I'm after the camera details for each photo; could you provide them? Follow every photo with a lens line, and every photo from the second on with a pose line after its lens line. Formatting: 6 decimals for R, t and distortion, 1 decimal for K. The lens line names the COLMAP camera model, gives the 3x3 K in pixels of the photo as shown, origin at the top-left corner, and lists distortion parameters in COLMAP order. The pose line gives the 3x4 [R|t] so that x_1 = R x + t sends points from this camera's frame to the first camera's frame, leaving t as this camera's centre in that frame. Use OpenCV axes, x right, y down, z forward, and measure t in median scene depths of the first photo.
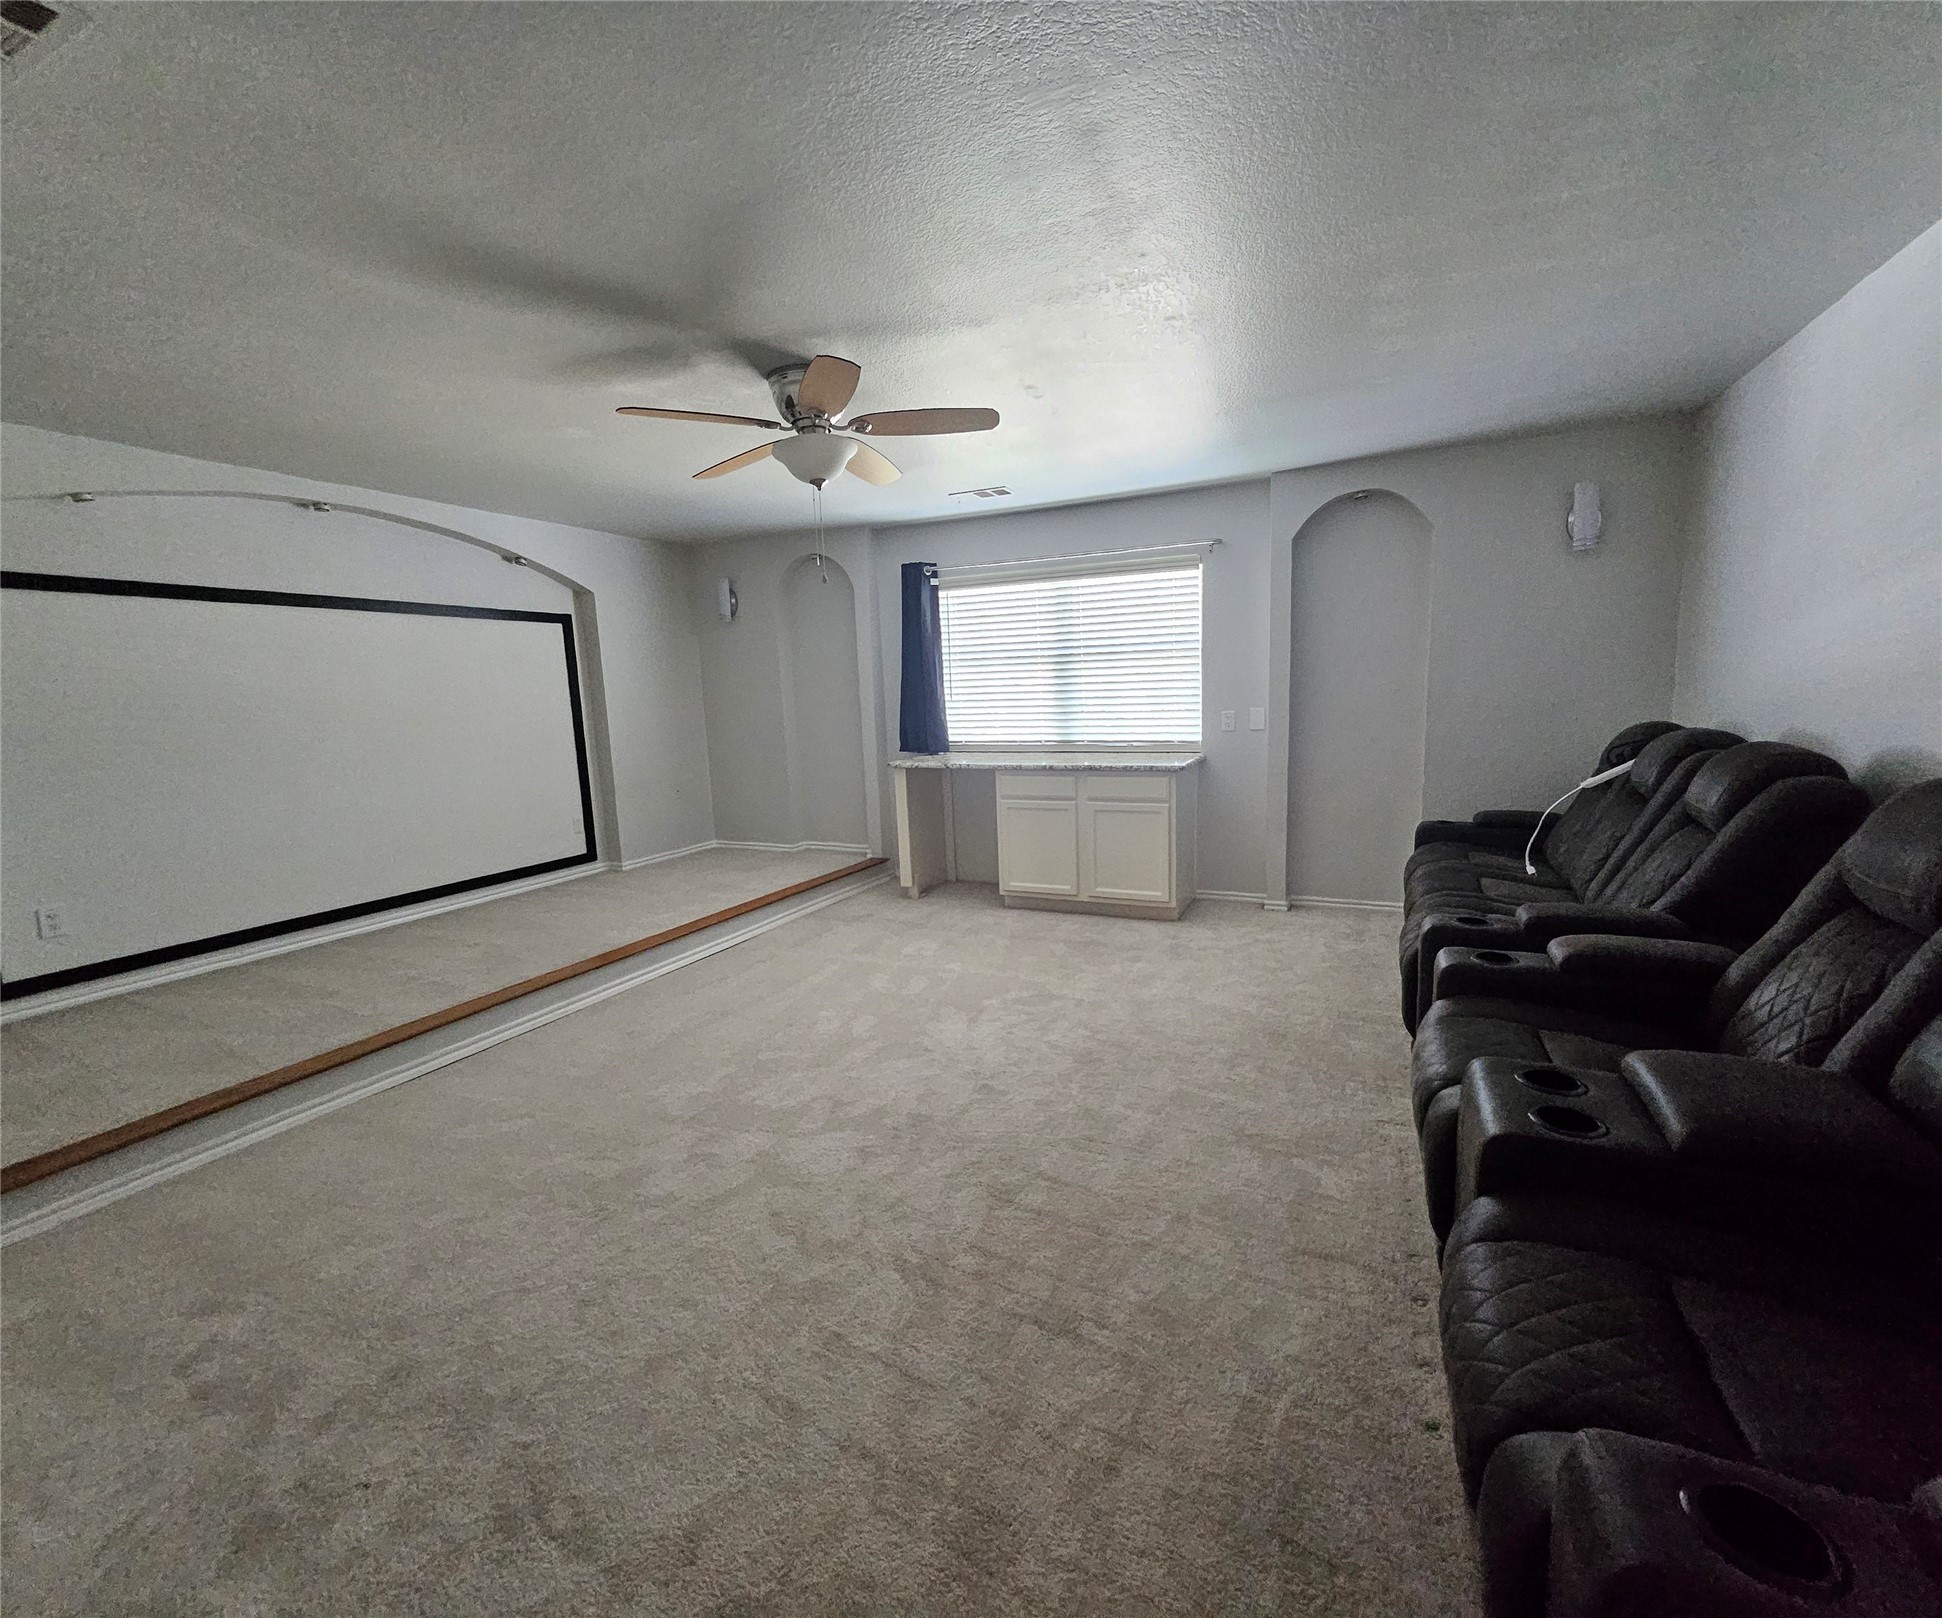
lens RADIAL K [[843.1, 0, 971.7], [0, 843.1, 813.7], [0, 0, 1]] dist [0.000726, -0.000210]
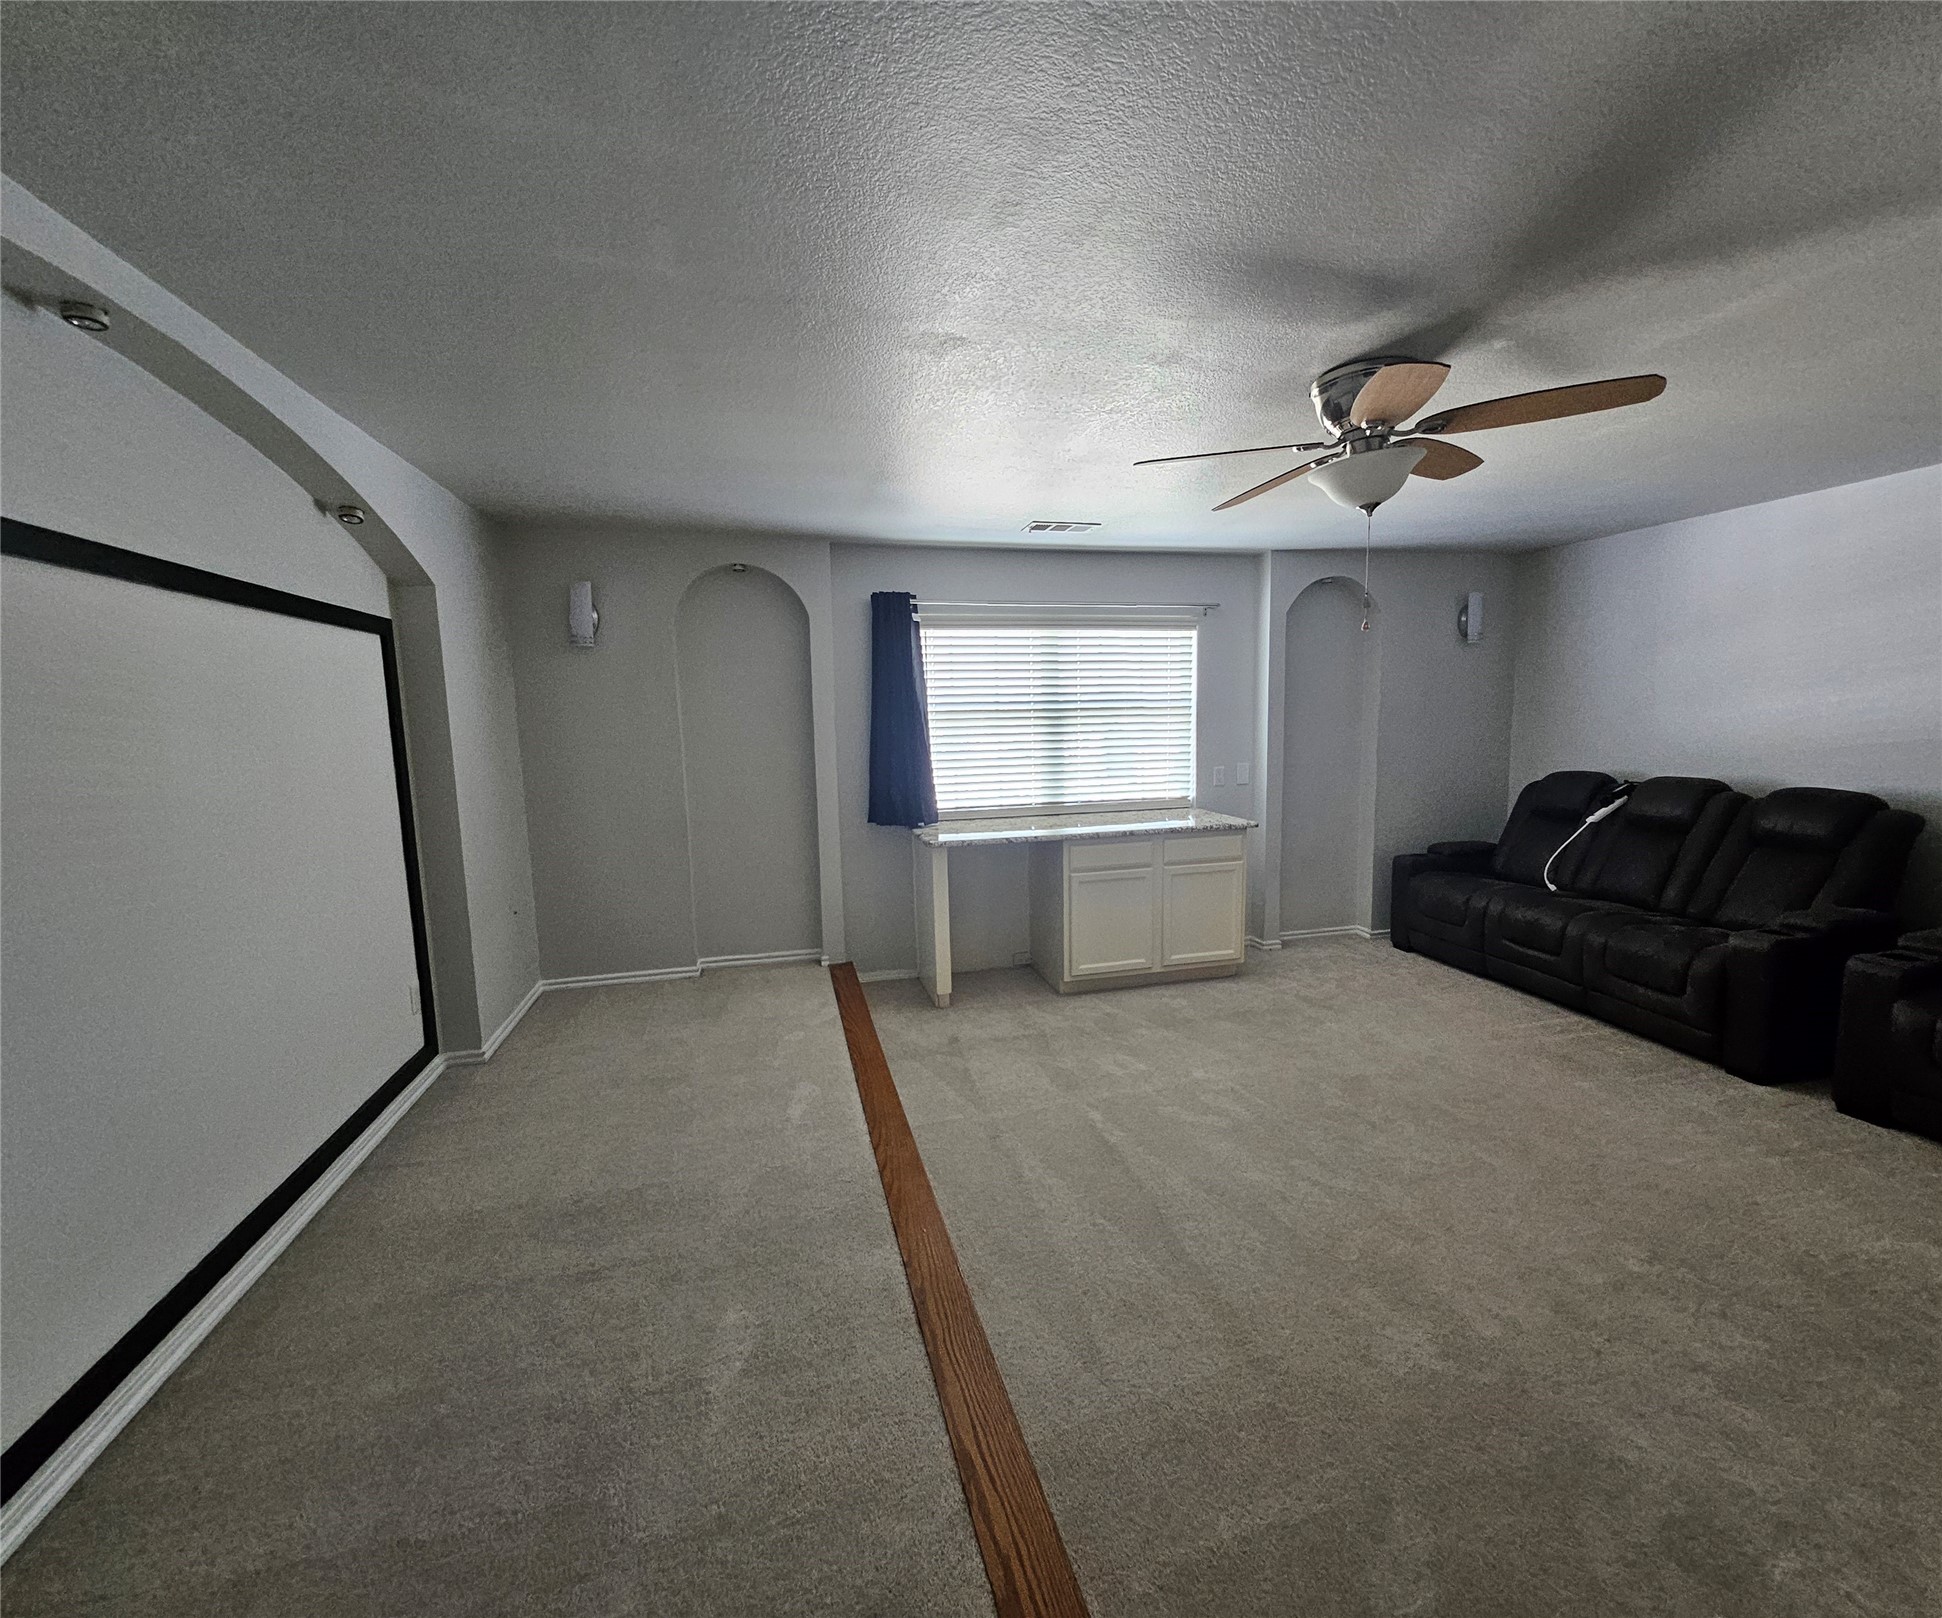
lens RADIAL K [[843.1, 0, 971.7], [0, 843.1, 813.7], [0, 0, 1]] dist [0.000726, -0.000210]
pose [[0.772068, -0.058285, 0.632861, -0.592293], [0.088916, 0.995898, -0.016755, -0.072649], [-0.629289, 0.069208, 0.774084, 0.378884]]
